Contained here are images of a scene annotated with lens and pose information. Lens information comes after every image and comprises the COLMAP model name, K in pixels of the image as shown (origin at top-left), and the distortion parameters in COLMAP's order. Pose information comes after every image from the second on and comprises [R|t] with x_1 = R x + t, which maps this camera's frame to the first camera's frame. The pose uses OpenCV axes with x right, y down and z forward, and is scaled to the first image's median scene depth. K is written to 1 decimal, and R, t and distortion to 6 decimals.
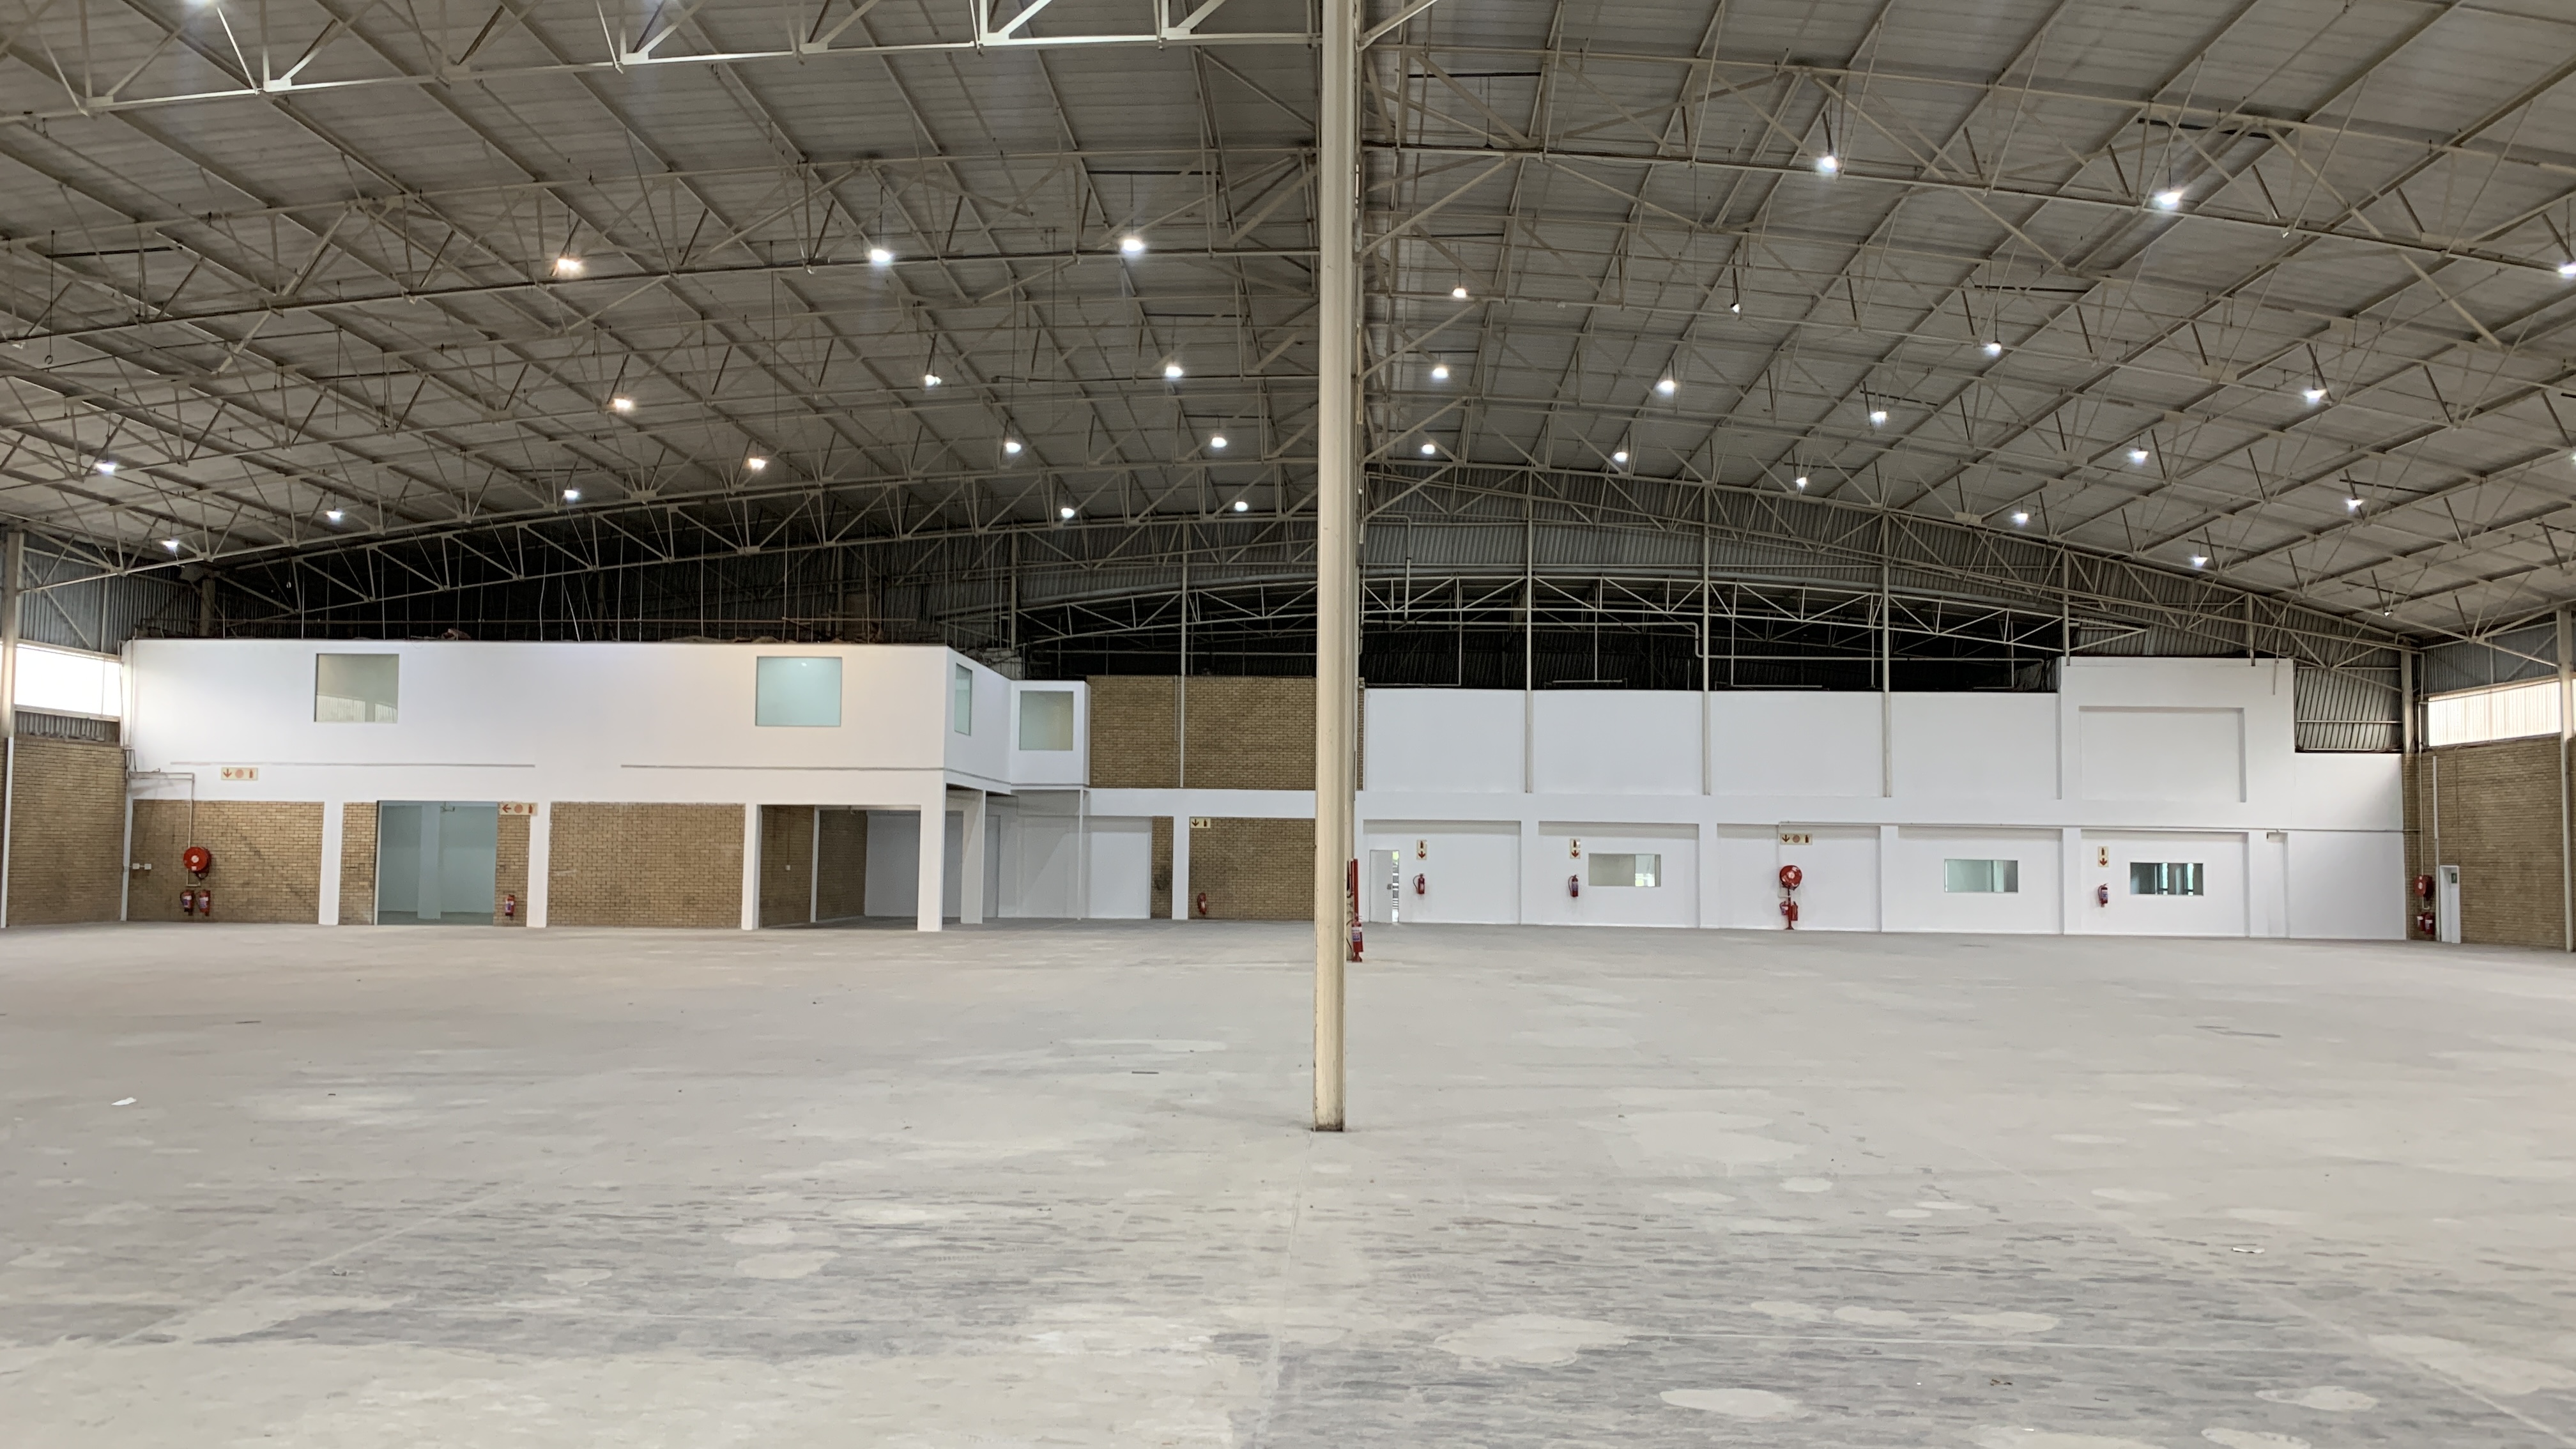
lens RADIAL K [[1954.5, 0, 1284.2], [0, 1954.5, 736.7], [0, 0, 1]] dist [0.065441, -0.080206]
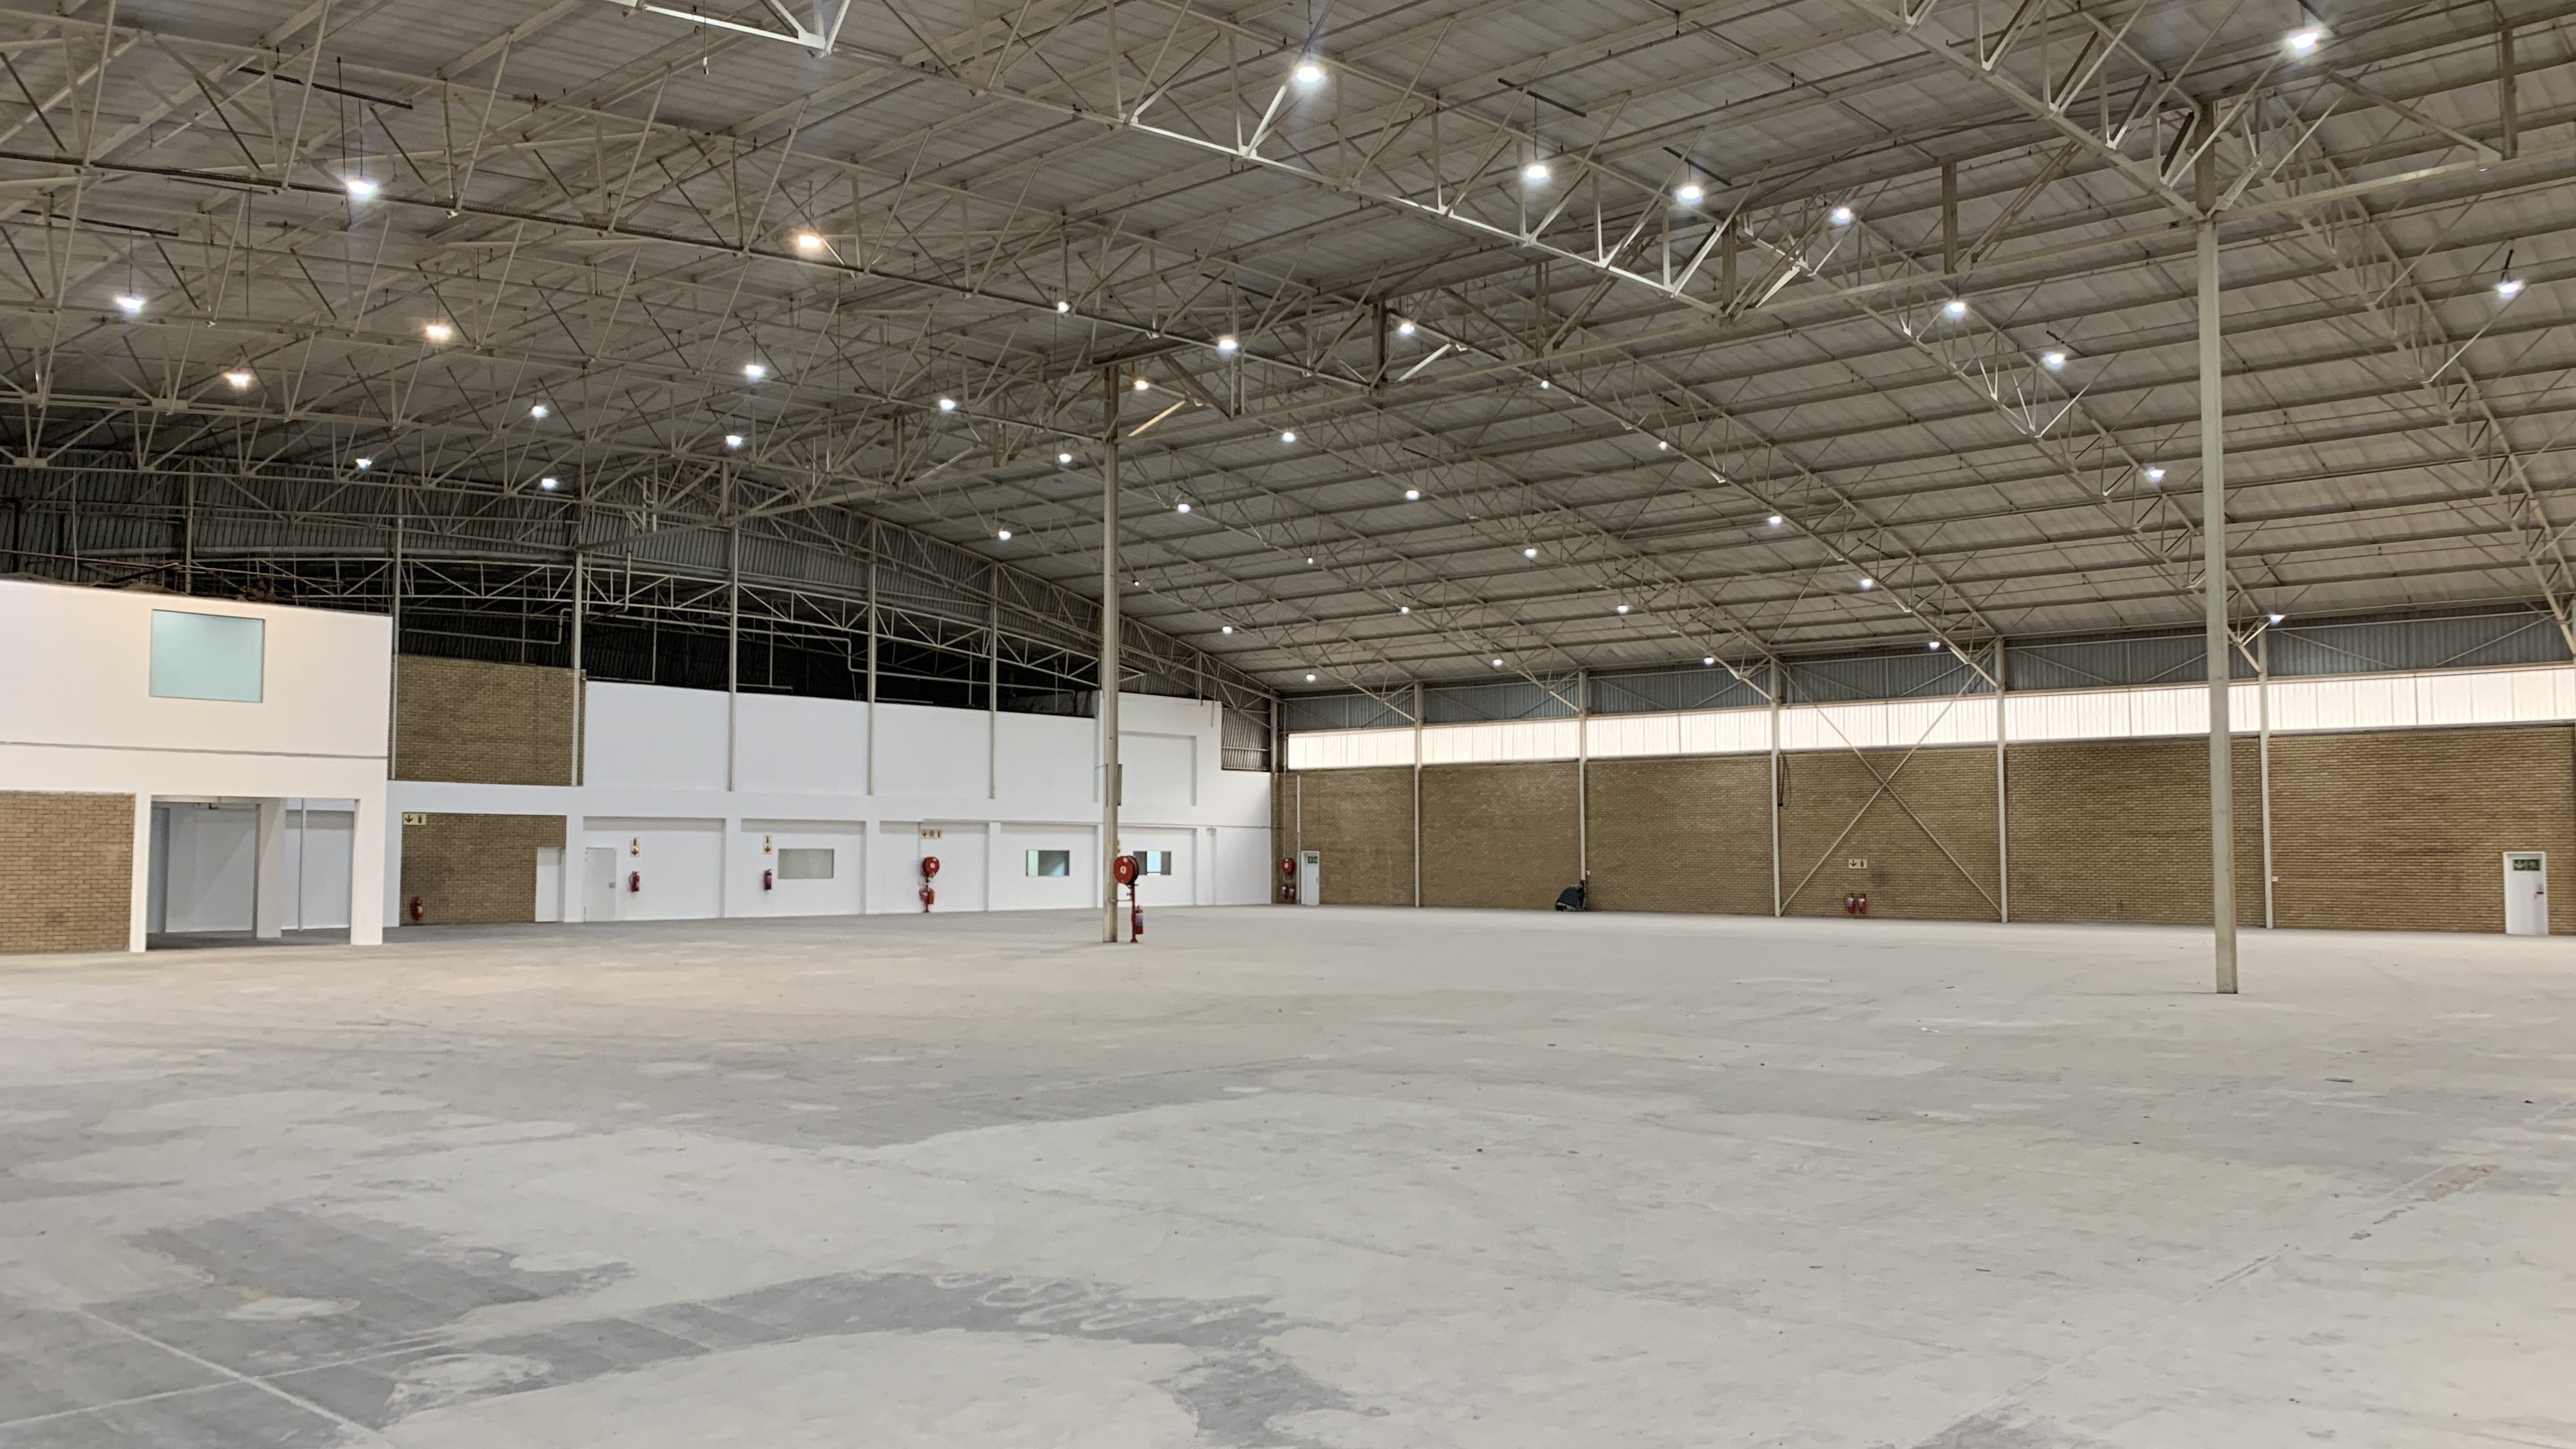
lens RADIAL K [[1954.5, 0, 1289.8], [0, 1954.5, 744.0], [0, 0, 1]] dist [0.065441, -0.080206]
pose [[0.625719, 0.035344, 0.779247, -0.597987], [-0.042658, 0.999029, -0.011059, 0.002975], [-0.778881, -0.026321, 0.626619, 0.134065]]
